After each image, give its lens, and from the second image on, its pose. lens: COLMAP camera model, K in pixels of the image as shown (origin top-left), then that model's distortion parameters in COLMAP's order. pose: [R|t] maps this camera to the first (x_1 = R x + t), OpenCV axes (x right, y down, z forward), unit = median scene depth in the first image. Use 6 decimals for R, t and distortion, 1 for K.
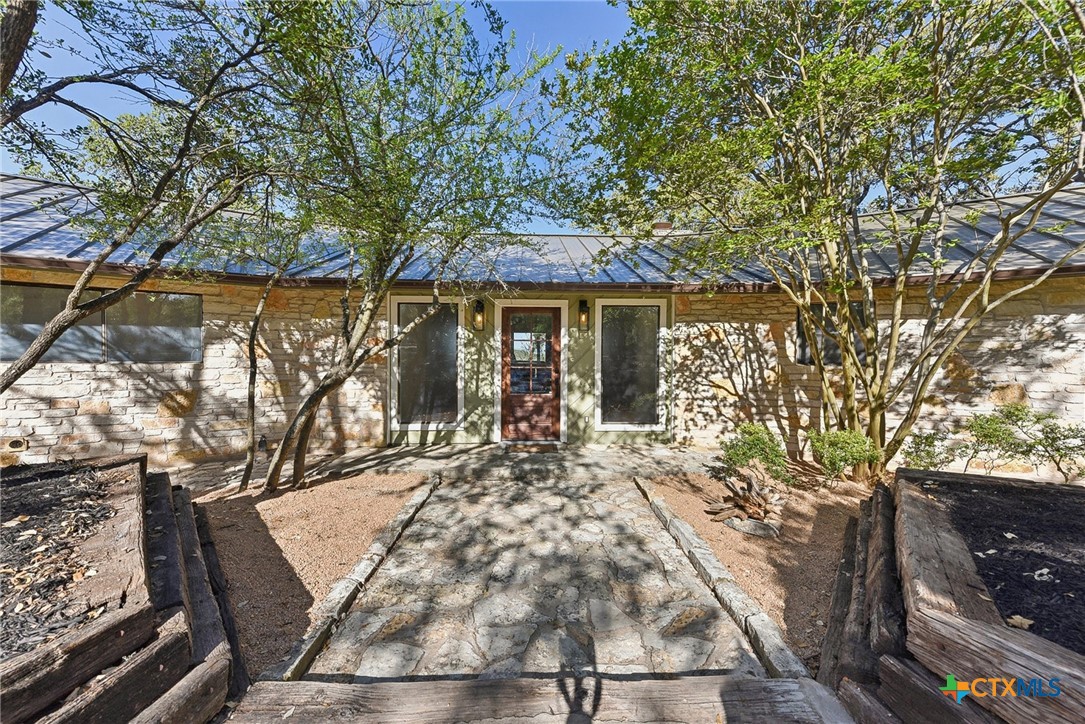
lens RADIAL K [[445.4, 0, 539.7], [0, 445.4, 360.7], [0, 0, 1]] dist [0.001420, 0.000084]
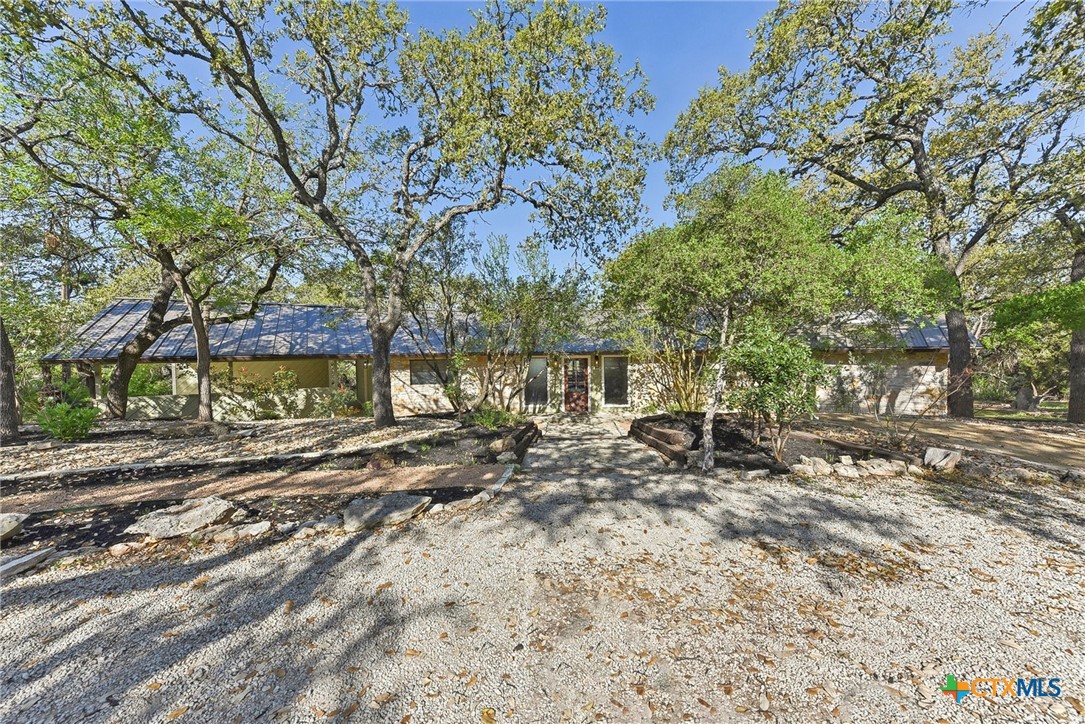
lens RADIAL K [[445.4, 0, 541.0], [0, 445.4, 364.5], [0, 0, 1]] dist [0.001420, 0.000084]
pose [[0.996954, -0.010130, -0.077330, -0.021876], [0.011905, 0.999675, 0.022524, -0.142584], [0.077077, -0.023376, 0.996751, -1.542272]]
